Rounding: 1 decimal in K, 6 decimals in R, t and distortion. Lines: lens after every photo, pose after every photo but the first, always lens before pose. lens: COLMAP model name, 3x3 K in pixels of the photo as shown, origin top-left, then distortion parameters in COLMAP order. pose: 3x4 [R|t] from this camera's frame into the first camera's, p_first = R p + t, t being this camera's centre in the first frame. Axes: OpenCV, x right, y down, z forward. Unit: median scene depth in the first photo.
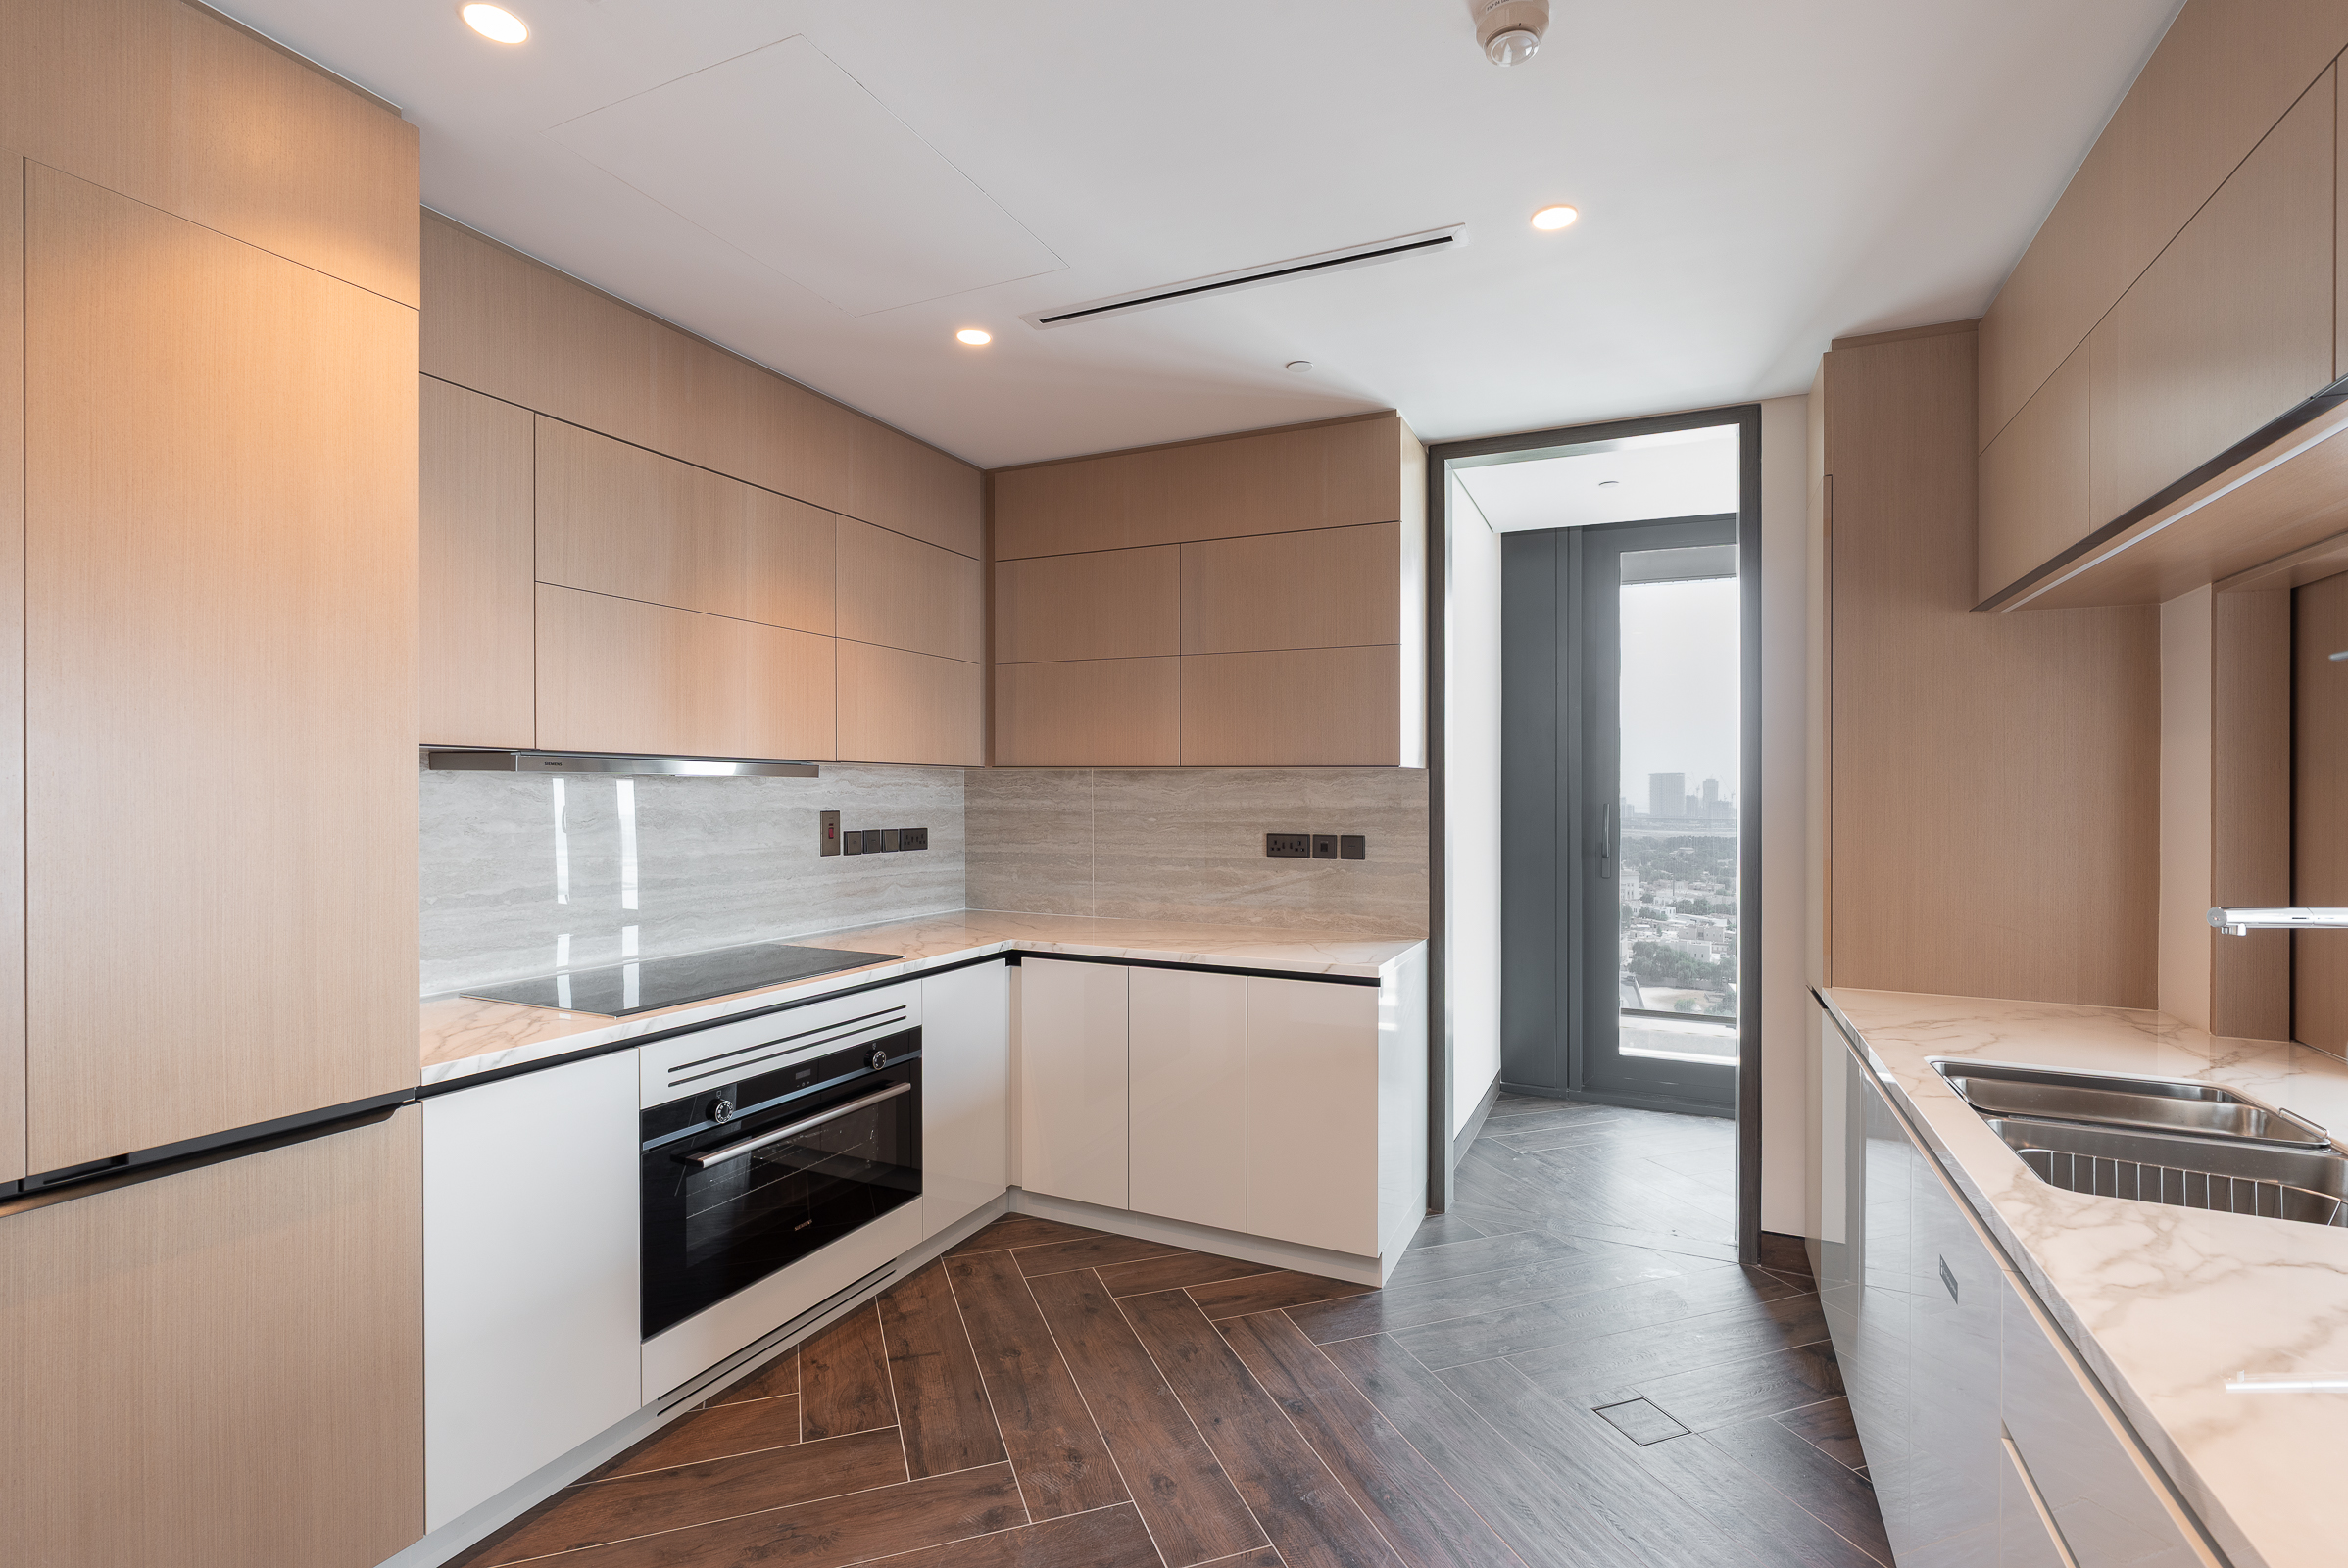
lens RADIAL K [[1066.3, 0, 1166.9], [0, 1066.3, 773.8], [0, 0, 1]] dist [-0.001233, -0.000310]
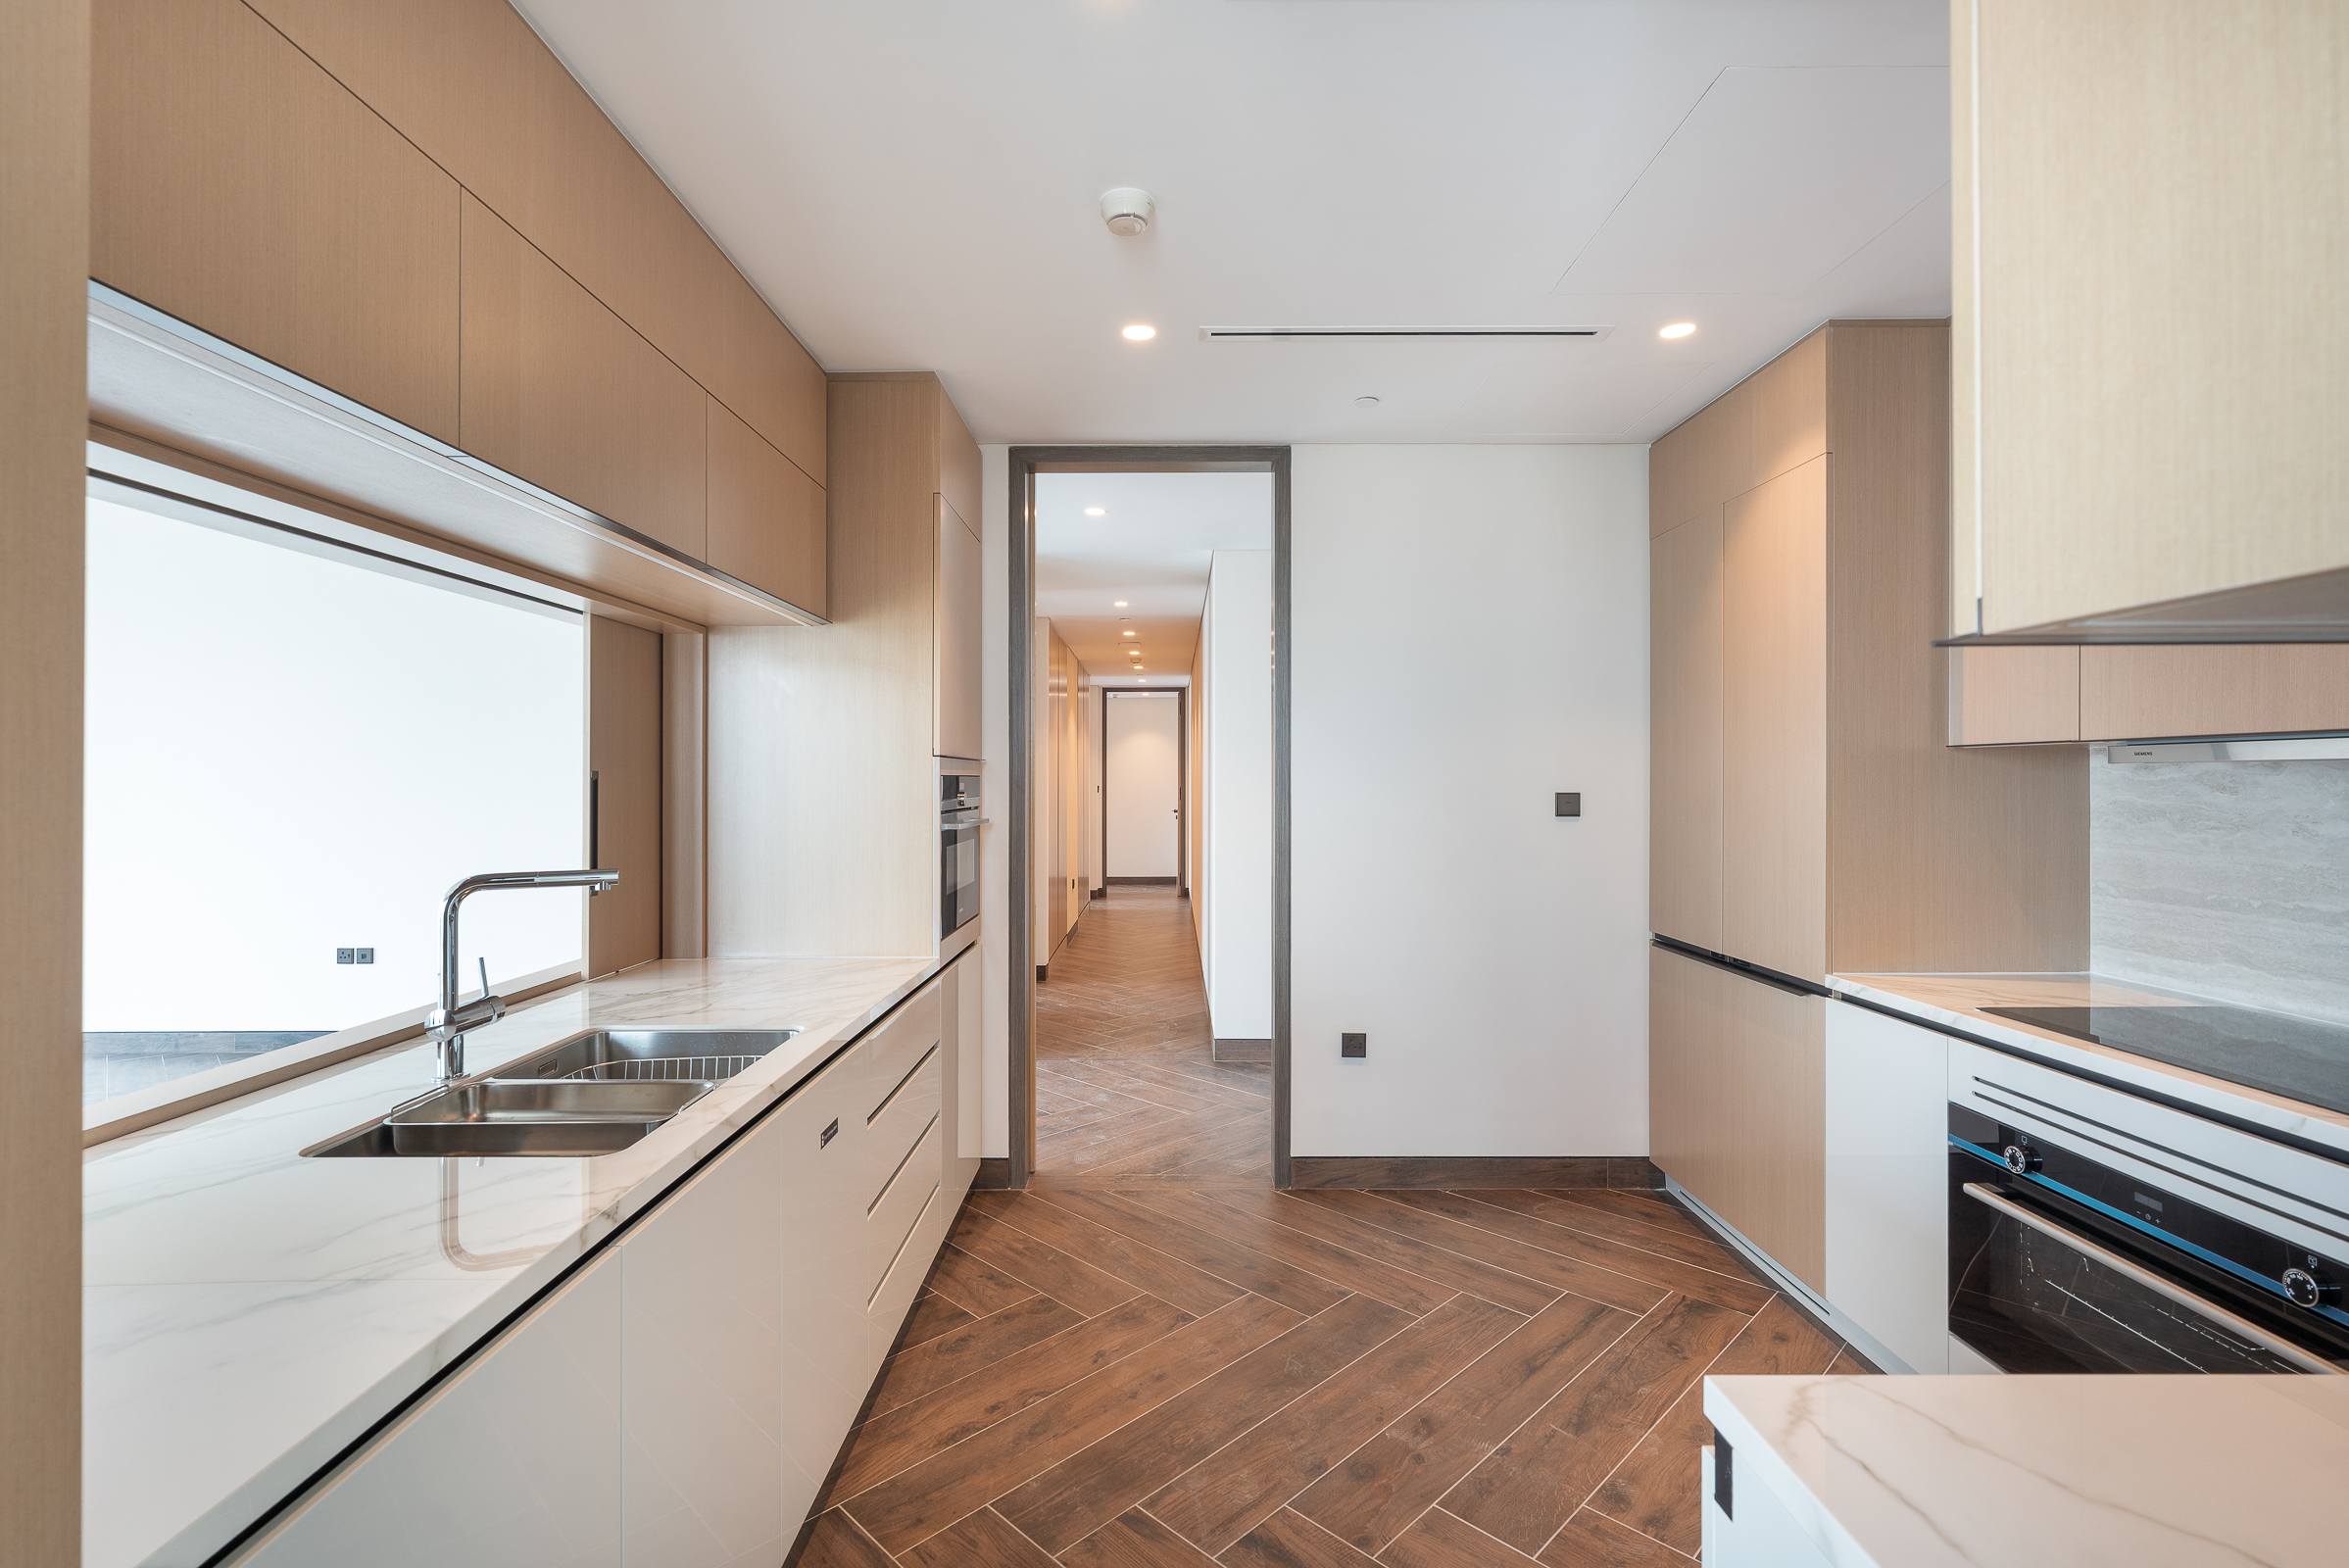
lens RADIAL K [[1066.8, 0, 1173.1], [0, 1066.8, 779.5], [0, 0, 1]] dist [-0.001233, -0.000310]
pose [[-0.900679, -0.003334, -0.434473, 0.521119], [0.005468, 0.999804, -0.019009, 0.023848], [0.434451, -0.019497, -0.900484, 1.372874]]
